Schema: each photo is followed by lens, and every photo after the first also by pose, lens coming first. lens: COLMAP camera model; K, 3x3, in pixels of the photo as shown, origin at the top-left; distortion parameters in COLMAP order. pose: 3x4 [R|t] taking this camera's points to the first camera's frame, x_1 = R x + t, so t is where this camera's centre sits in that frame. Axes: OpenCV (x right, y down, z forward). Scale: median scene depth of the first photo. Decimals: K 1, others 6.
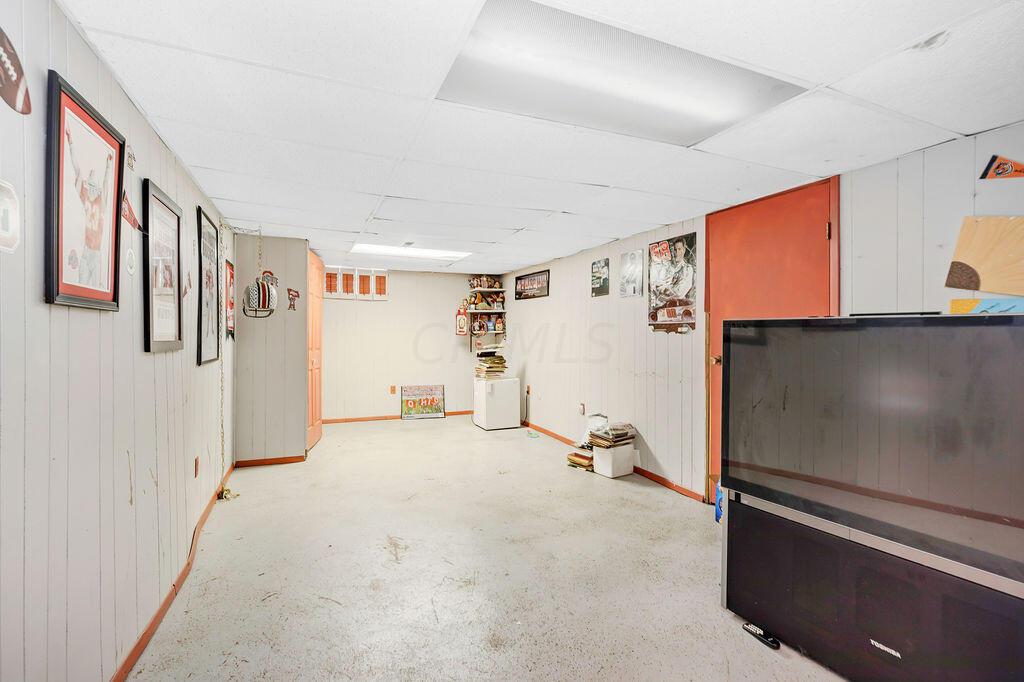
lens RADIAL K [[467.5, 0, 512.2], [0, 467.5, 338.2], [0, 0, 1]] dist [0.010776, -0.000920]
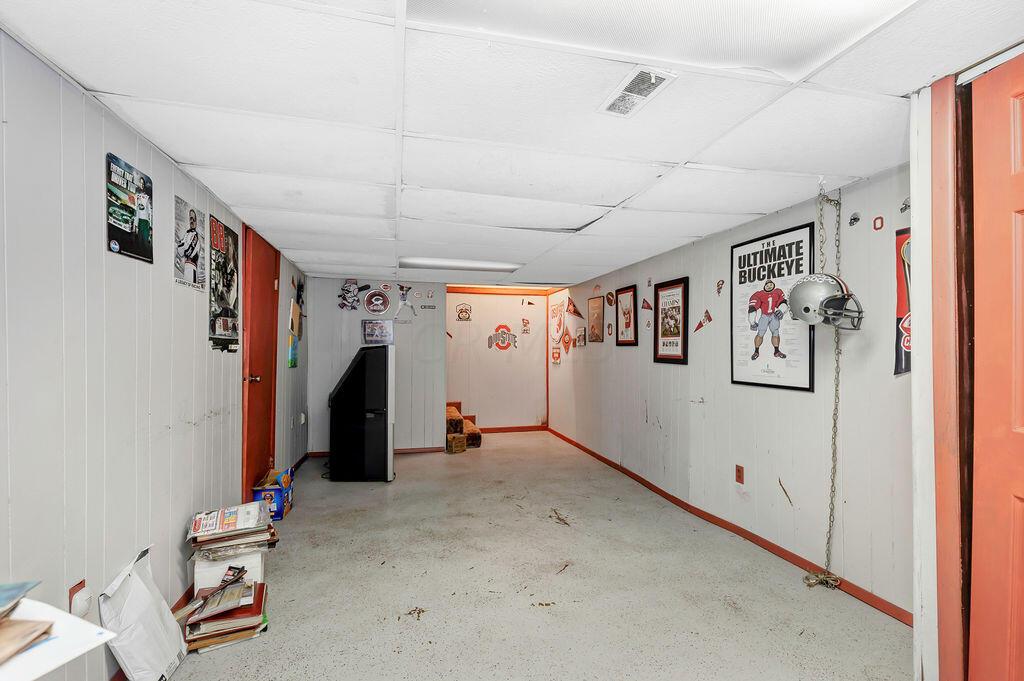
lens RADIAL K [[467.5, 0, 512.2], [0, 467.5, 344.7], [0, 0, 1]] dist [0.010776, -0.000920]
pose [[-0.986346, -0.005521, 0.164592, -0.257954], [-0.005862, 0.999982, -0.001585, -0.025095], [-0.164580, -0.002529, -0.986361, 1.787753]]
